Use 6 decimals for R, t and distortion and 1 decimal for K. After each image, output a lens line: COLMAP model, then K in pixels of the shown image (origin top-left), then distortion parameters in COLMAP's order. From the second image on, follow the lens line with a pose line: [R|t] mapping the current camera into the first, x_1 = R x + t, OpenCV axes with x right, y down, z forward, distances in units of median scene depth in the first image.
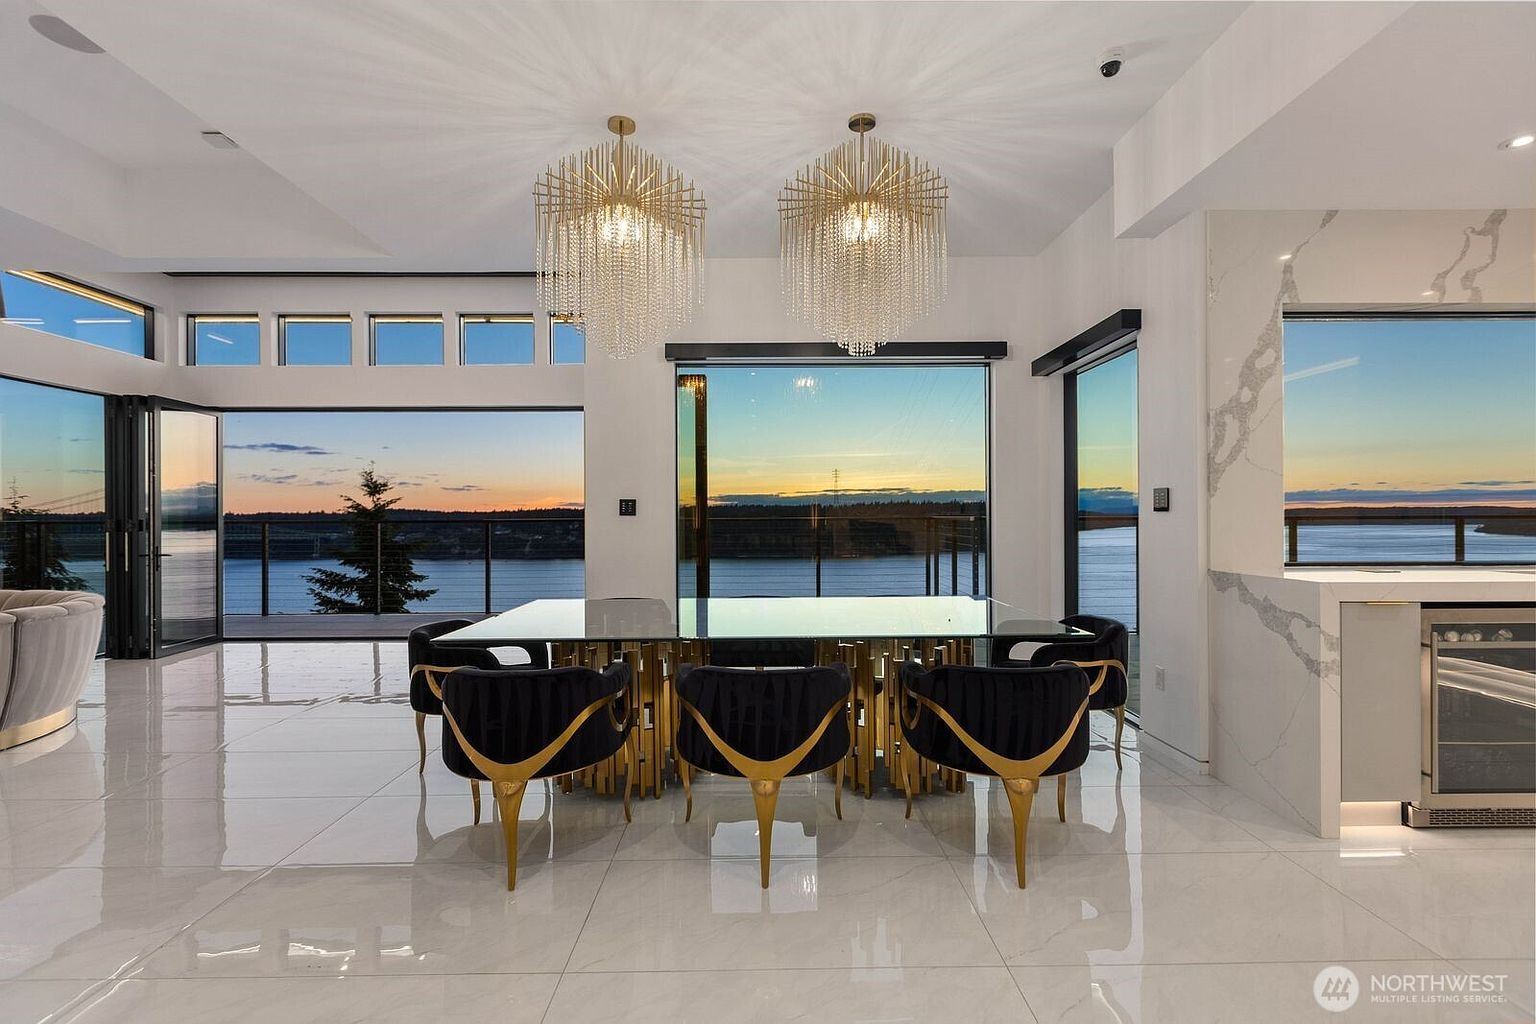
lens RADIAL K [[693.2, 0, 768.0], [0, 693.2, 512.0], [0, 0, 1]] dist [0.000172, -0.000384]
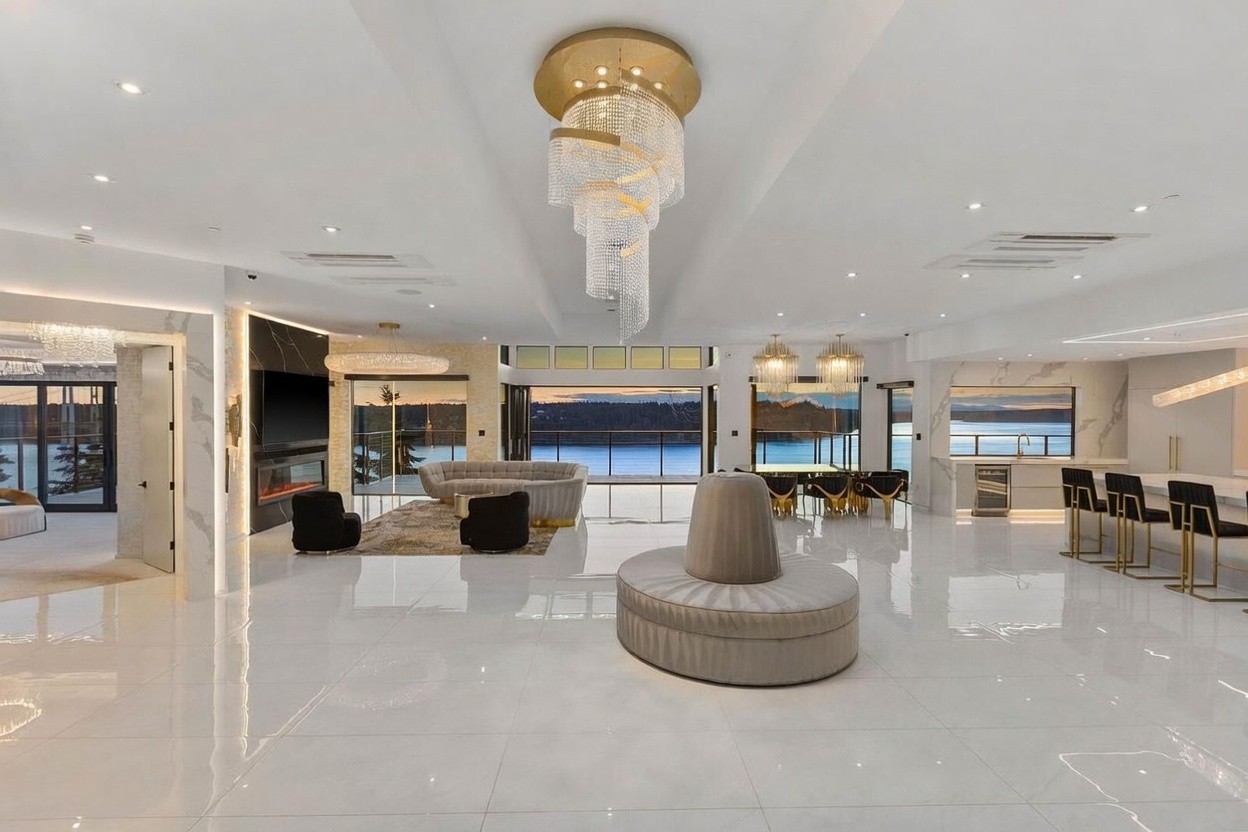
lens RADIAL K [[563.2, 0, 624.0], [0, 563.2, 416.0], [0, 0, 1]] dist [0.000172, -0.000384]
pose [[0.999901, 0.008680, 0.011107, -1.062210], [-0.008827, 0.999873, 0.013246, -0.162527], [-0.010990, -0.013342, 0.999851, -2.035171]]
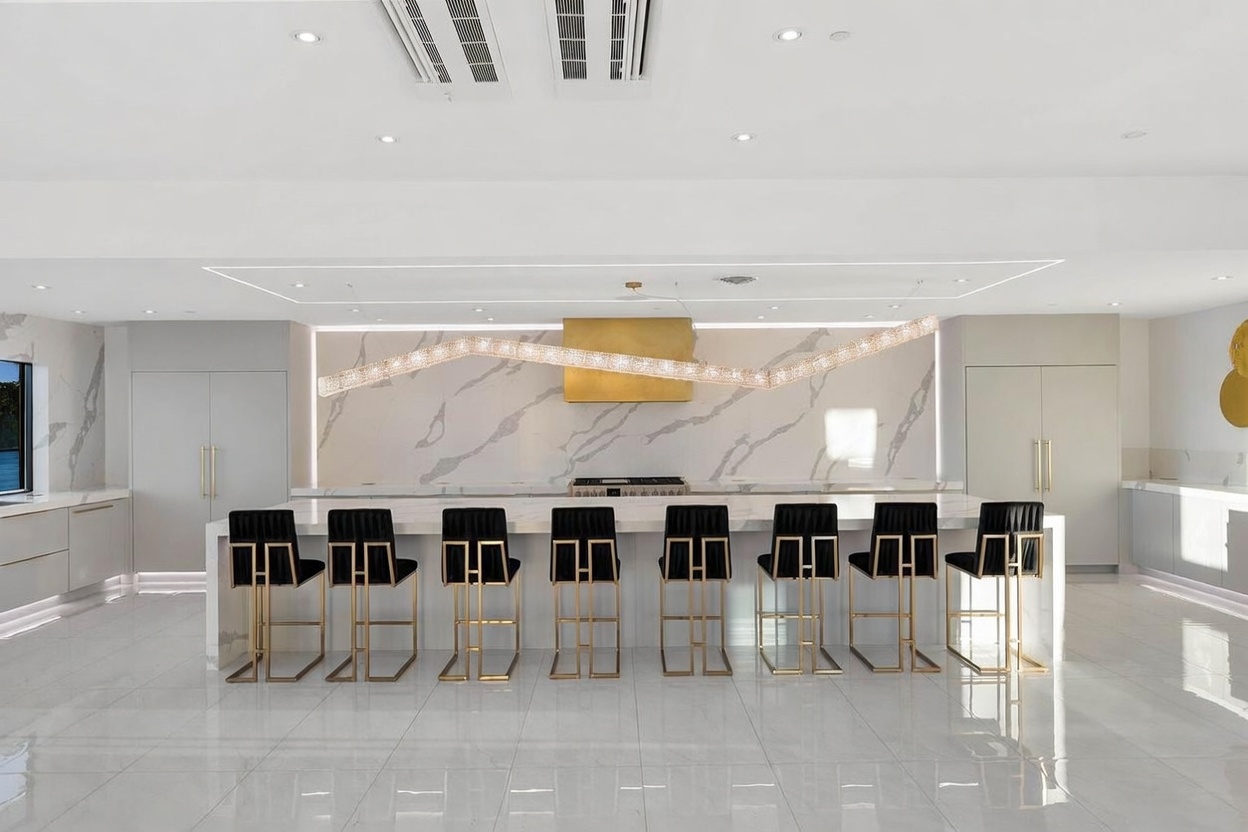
lens RADIAL K [[808.4, 0, 610.3], [0, 808.4, 416.0], [0, 0, 1]] dist [0.001656, -0.000908]
pose [[0.000470, 0.006736, 0.999977, -0.945892], [0.001715, 0.999976, -0.006737, -0.127672], [-0.999998, 0.001718, 0.000458, -0.680006]]
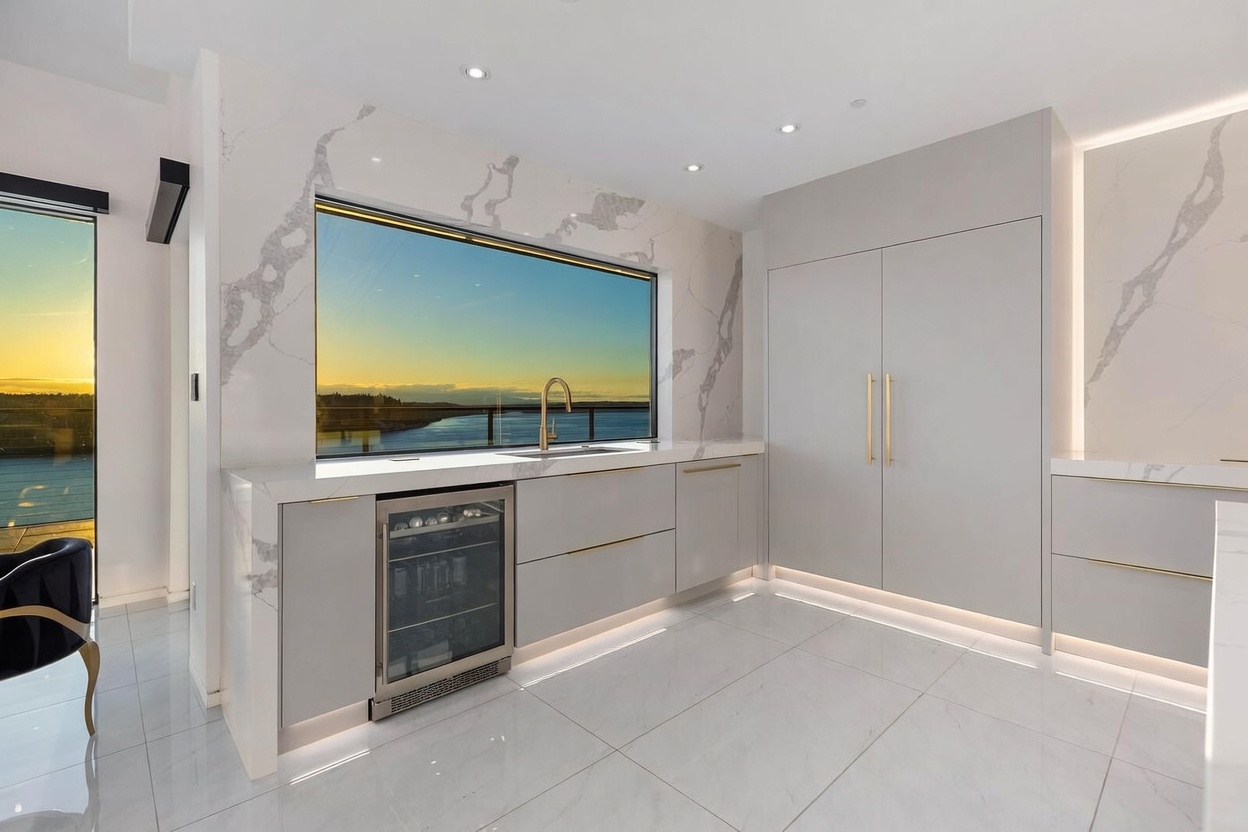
lens RADIAL K [[566.3, 0, 646.2], [0, 566.3, 401.2], [0, 0, 1]] dist [0.001418, -0.000003]
pose [[0.710899, 0.007822, 0.703251, 0.516386], [-0.005852, 0.999969, -0.005207, -0.000482], [-0.703270, -0.000414, 0.710923, 0.123676]]
